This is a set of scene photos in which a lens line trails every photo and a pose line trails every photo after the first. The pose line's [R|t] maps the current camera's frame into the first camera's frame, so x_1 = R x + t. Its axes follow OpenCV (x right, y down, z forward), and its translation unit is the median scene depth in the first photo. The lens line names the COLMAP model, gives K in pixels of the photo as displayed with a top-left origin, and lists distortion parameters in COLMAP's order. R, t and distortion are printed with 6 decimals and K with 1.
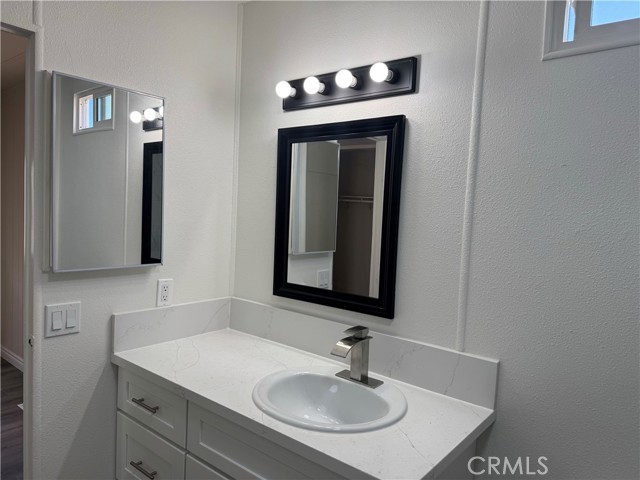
lens RADIAL K [[454.0, 0, 320.3], [0, 454.0, 238.1], [0, 0, 1]] dist [0.095853, -0.120479]
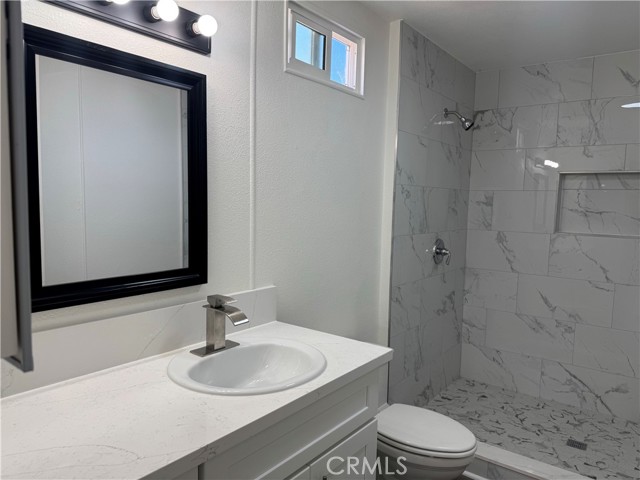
lens RADIAL K [[454.0, 0, 320.3], [0, 454.0, 238.1], [0, 0, 1]] dist [0.095853, -0.120479]
pose [[-0.023834, -0.131058, 0.991088, -0.911558], [0.032819, 0.990733, 0.131800, -0.048392], [-0.999177, 0.035668, -0.019312, 0.840433]]
